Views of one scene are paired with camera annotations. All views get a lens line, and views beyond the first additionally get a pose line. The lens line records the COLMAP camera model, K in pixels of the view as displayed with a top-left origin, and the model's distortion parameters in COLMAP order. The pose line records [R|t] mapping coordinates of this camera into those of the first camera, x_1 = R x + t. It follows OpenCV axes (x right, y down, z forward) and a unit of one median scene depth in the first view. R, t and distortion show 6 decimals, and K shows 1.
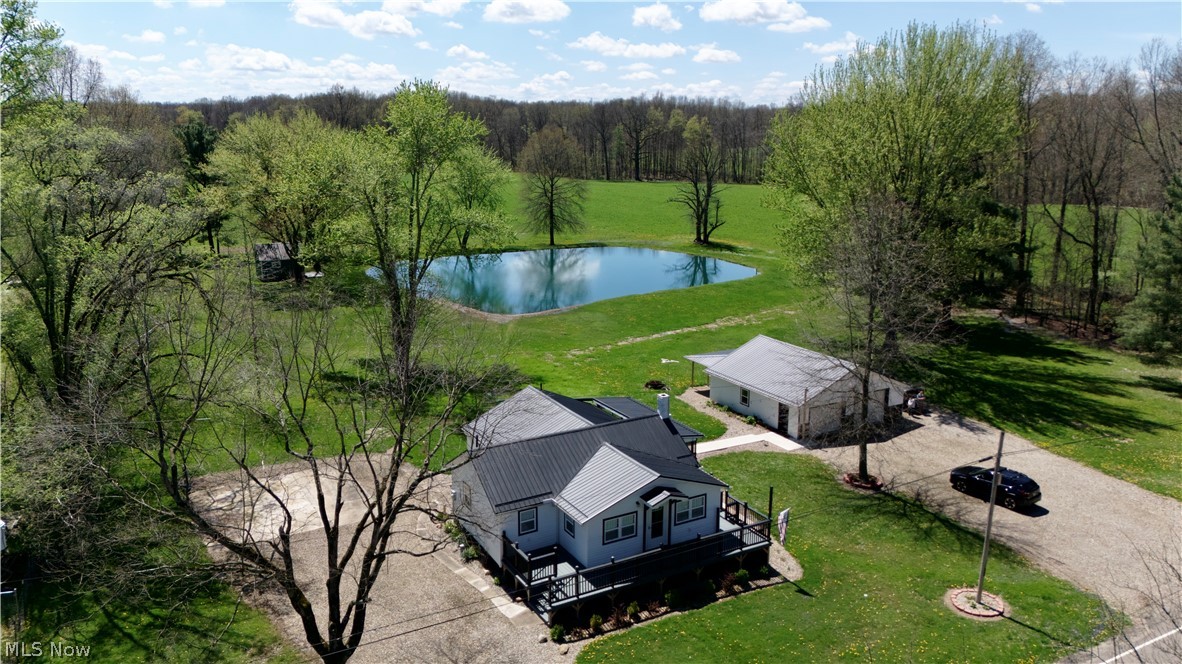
lens RADIAL K [[858.4, 0, 565.6], [0, 858.4, 299.4], [0, 0, 1]] dist [-0.003319, 0.049609]
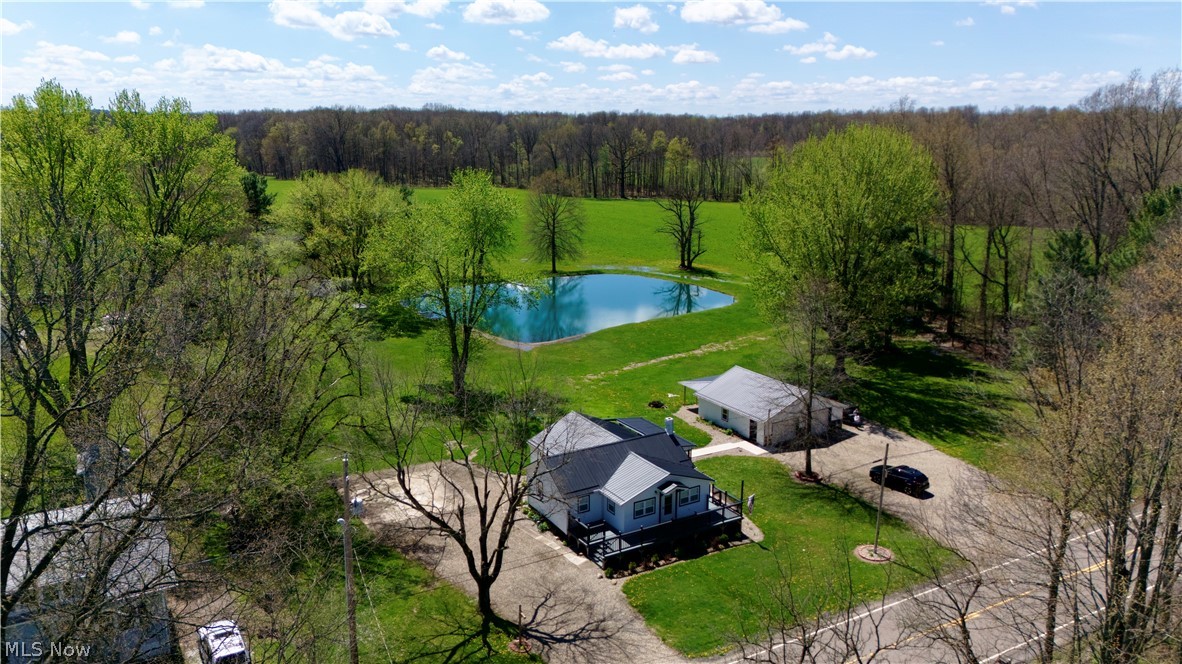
lens RADIAL K [[864.6, 0, 591.0], [0, 864.6, 332.0], [0, 0, 1]] dist [0.031973, -0.001505]
pose [[0.998427, -0.001424, 0.056044, -0.068256], [-0.000705, 0.999280, 0.037942, -0.060397], [-0.056058, -0.037922, 0.997707, -0.299406]]
